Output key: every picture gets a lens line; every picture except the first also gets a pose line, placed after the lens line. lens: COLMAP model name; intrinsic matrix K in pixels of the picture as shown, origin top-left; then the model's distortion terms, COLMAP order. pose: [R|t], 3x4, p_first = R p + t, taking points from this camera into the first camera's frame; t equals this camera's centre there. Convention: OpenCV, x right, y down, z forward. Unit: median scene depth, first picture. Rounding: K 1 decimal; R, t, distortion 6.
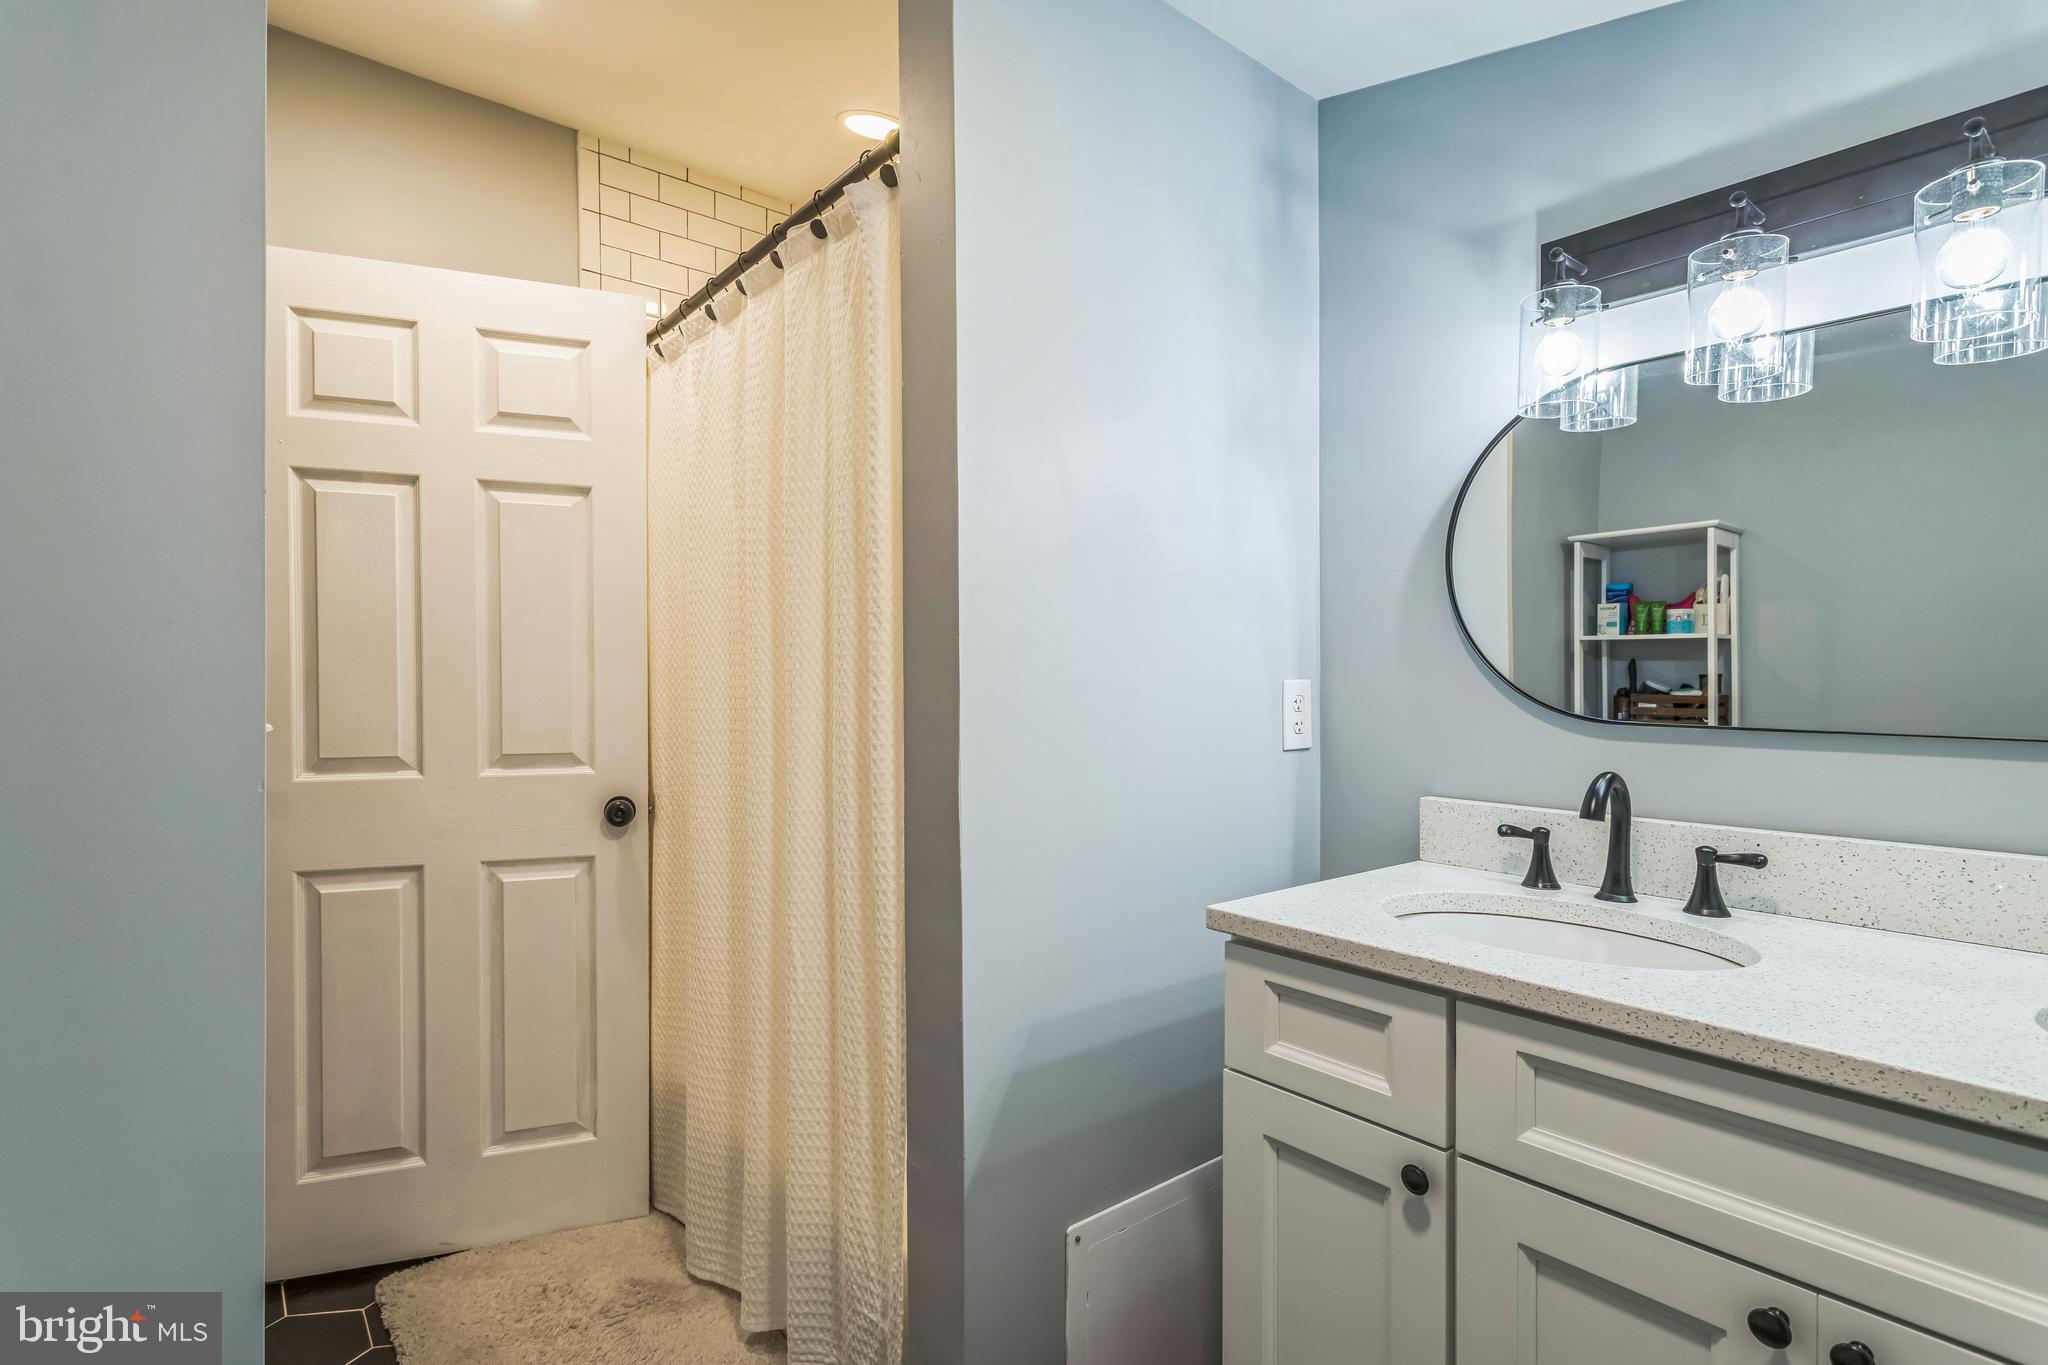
lens RADIAL K [[974.9, 0, 1018.5], [0, 974.9, 680.4], [0, 0, 1]] dist [-0.001055, 0.001815]
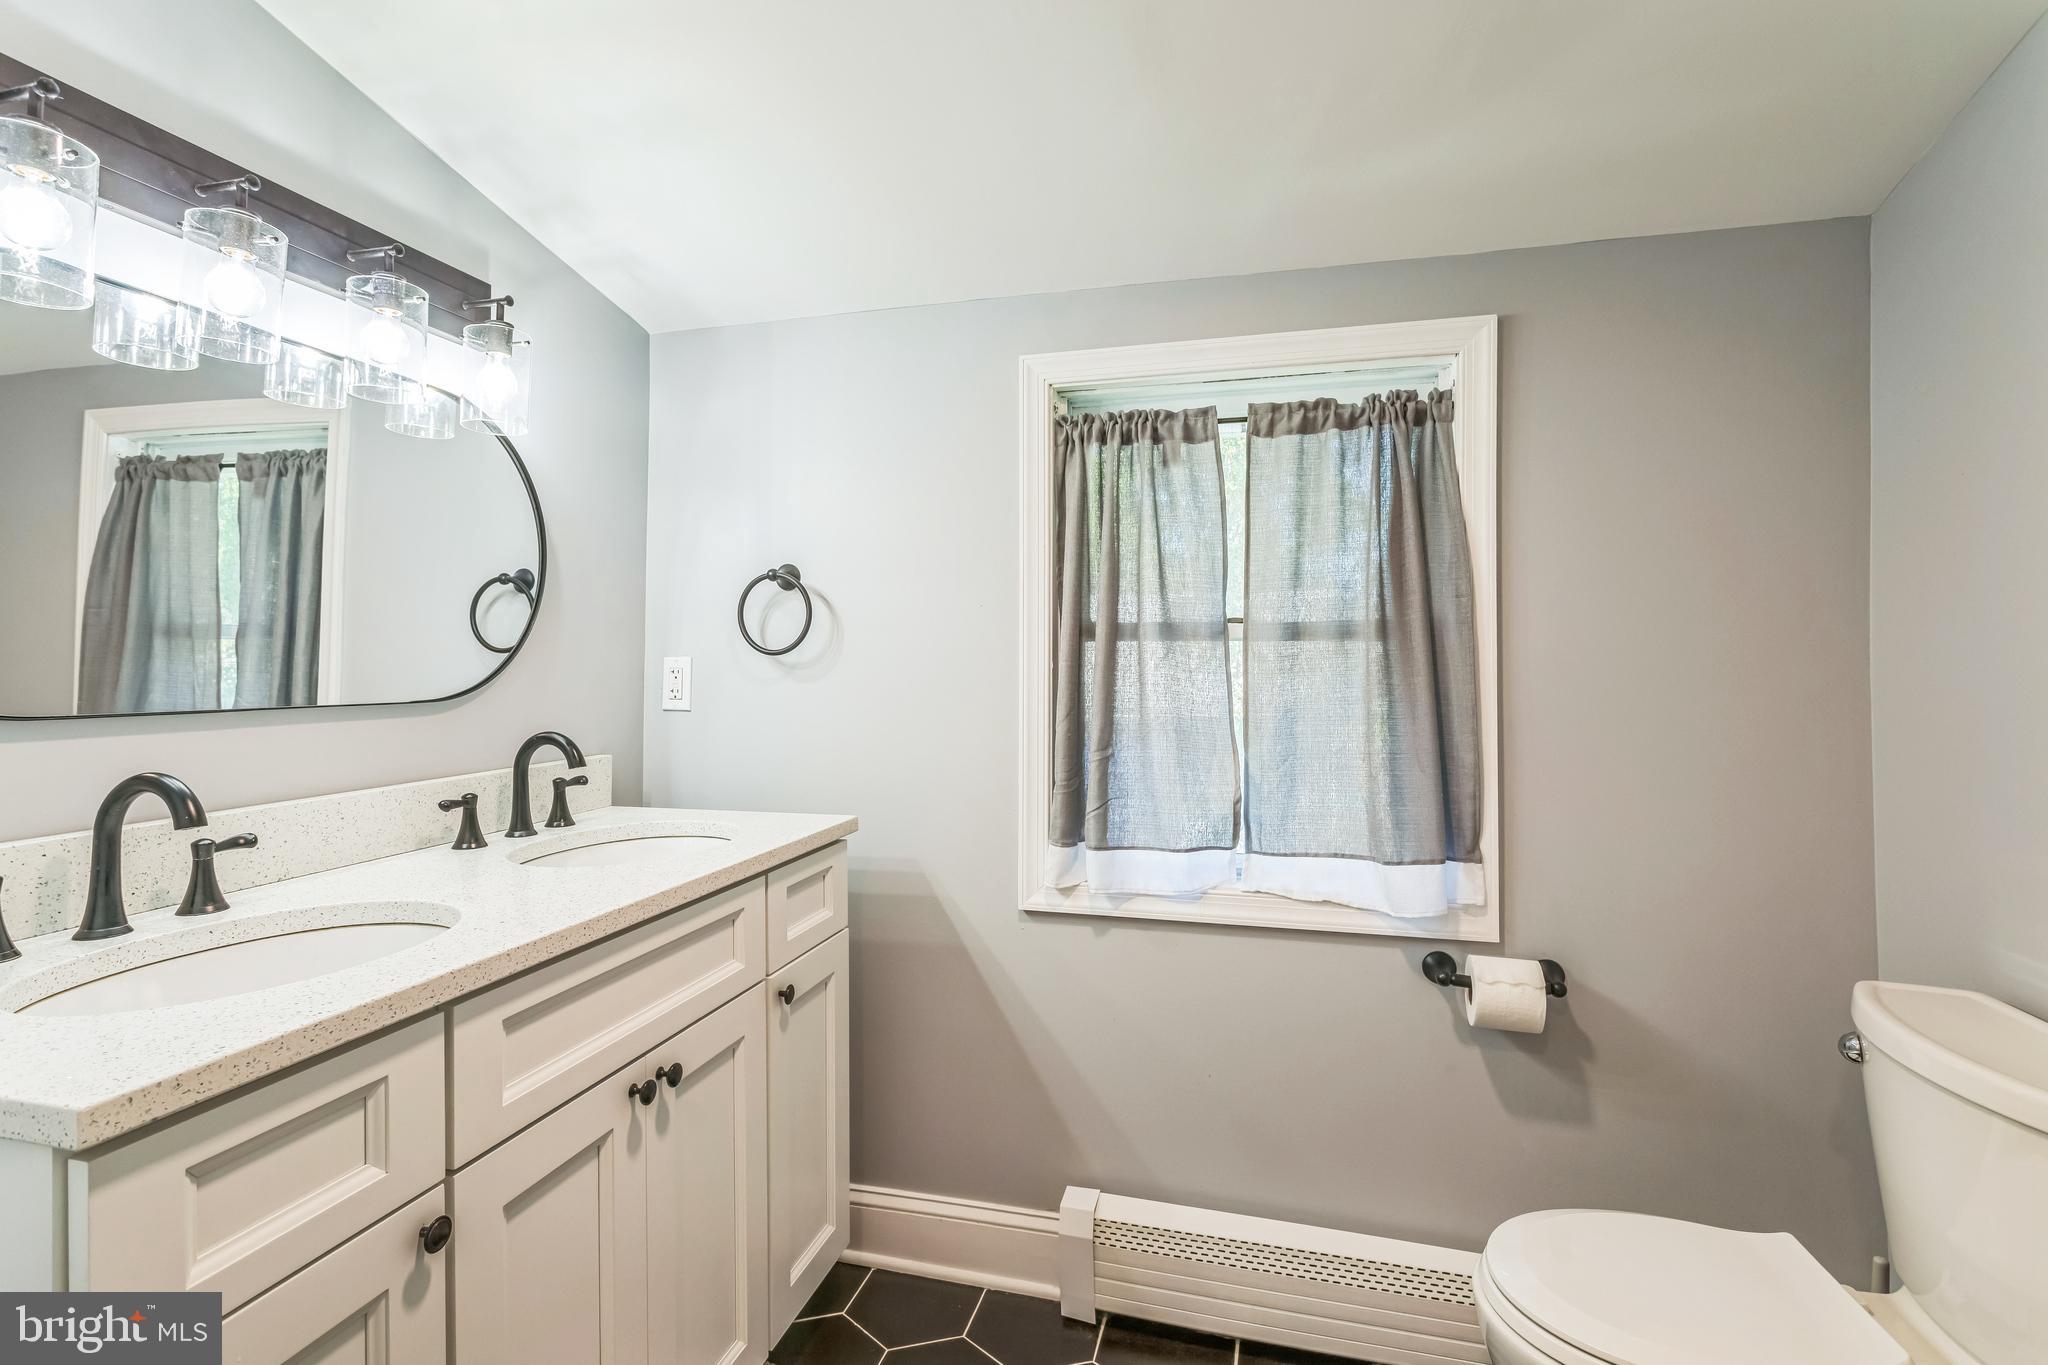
lens RADIAL K [[974.9, 0, 1016.4], [0, 974.9, 673.5], [0, 0, 1]] dist [-0.001055, 0.001815]
pose [[-0.595485, -0.004569, 0.803354, -0.556392], [0.000726, 0.999980, 0.006225, 0.010019], [-0.803366, 0.004290, -0.595470, 1.041600]]
